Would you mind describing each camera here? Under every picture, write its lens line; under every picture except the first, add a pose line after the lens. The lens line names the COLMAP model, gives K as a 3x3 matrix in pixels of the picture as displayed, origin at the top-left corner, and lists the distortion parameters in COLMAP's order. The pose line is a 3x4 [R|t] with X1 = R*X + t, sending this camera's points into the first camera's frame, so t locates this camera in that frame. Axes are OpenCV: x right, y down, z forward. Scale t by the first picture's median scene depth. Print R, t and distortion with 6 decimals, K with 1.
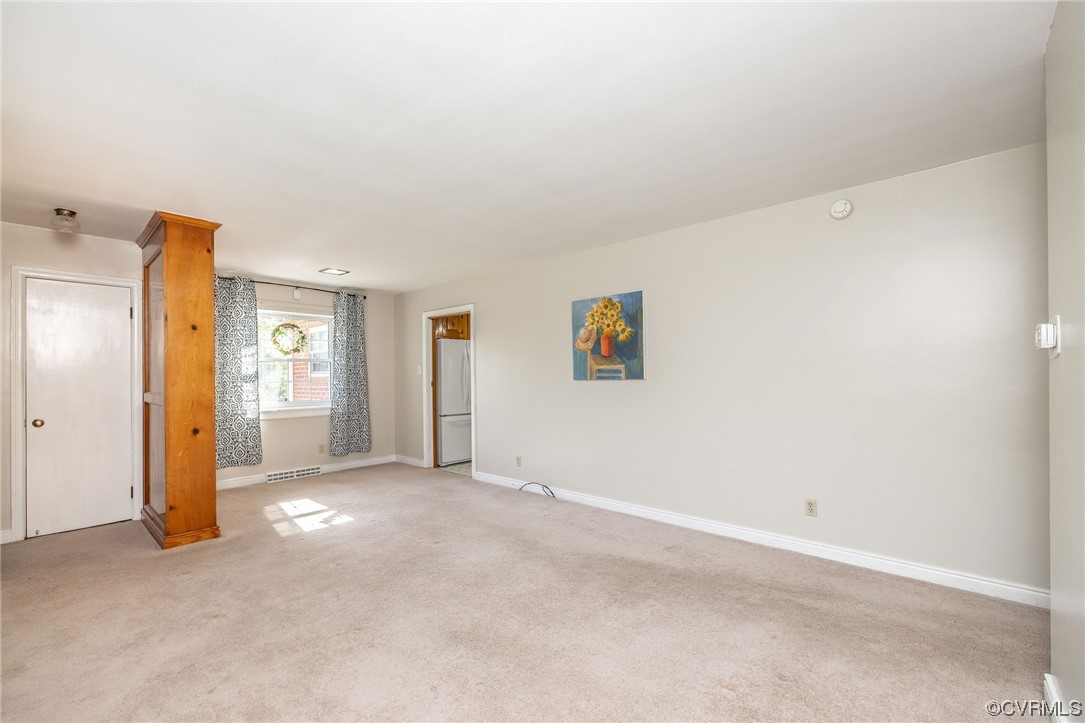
lens RADIAL K [[458.3, 0, 542.9], [0, 458.3, 372.5], [0, 0, 1]] dist [0.000085, -0.000571]
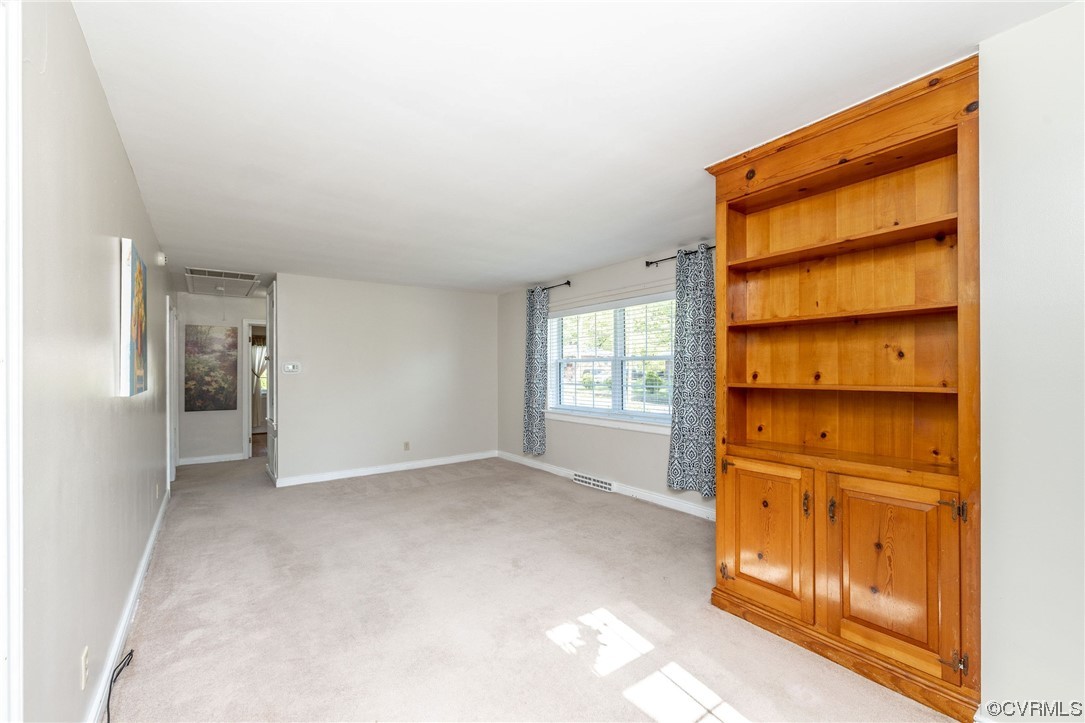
lens RADIAL K [[458.3, 0, 546.0], [0, 458.3, 365.0], [0, 0, 1]] dist [0.000085, -0.000571]
pose [[-0.981396, 0.015343, 0.191379, -0.381829], [0.012431, 0.999788, -0.016406, -0.003273], [-0.191590, -0.013721, -0.981379, 1.132246]]
